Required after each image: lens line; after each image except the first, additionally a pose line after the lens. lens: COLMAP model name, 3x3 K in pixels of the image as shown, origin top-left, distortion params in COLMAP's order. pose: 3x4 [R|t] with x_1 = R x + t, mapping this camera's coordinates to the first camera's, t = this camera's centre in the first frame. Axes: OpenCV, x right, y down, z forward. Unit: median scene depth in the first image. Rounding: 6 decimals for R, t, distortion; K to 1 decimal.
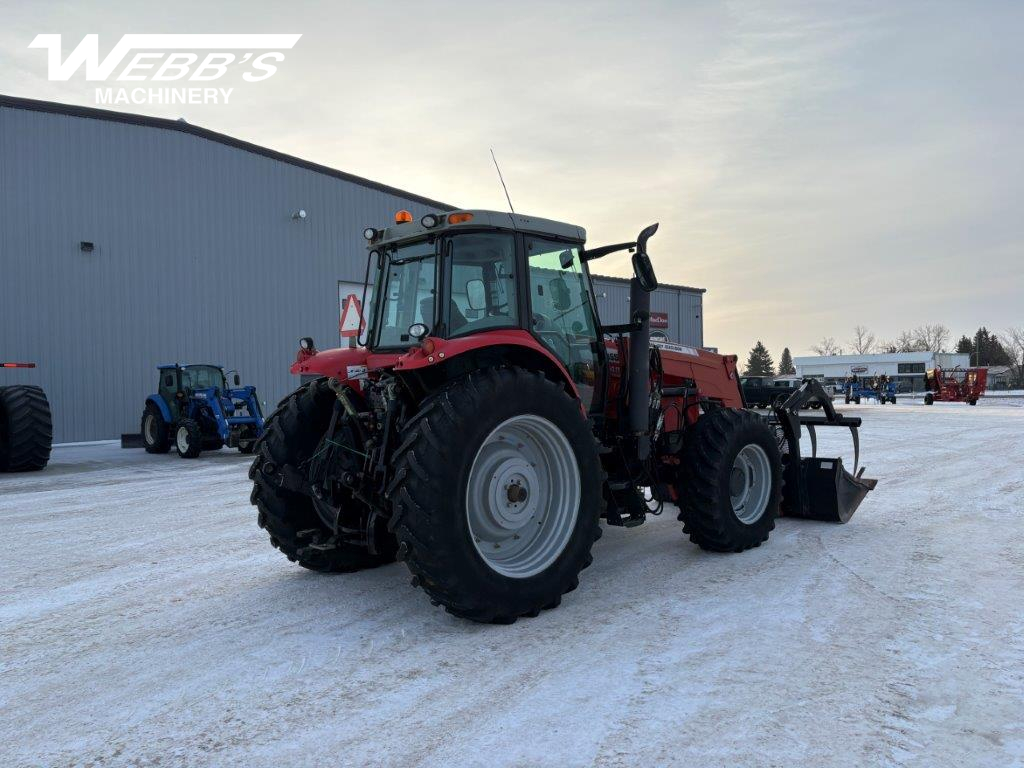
lens RADIAL K [[775.7, 0, 493.4], [0, 775.7, 383.1], [0, 0, 1]] dist [0.051894, -0.053404]
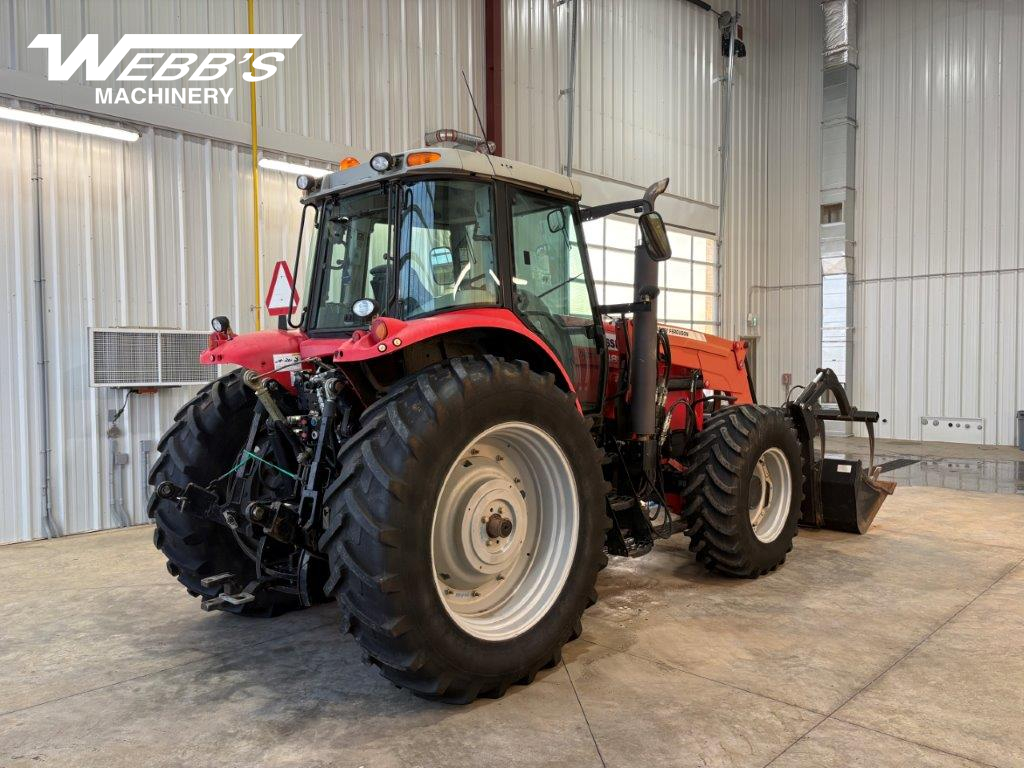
lens RADIAL K [[775.7, 0, 506.4], [0, 775.7, 383.8], [0, 0, 1]] dist [0.051894, -0.053404]
pose [[0.997768, 0.001652, 0.066754, -0.010990], [-0.003423, 0.999645, 0.026430, -0.013962], [-0.066687, -0.026600, 0.997419, 0.221680]]
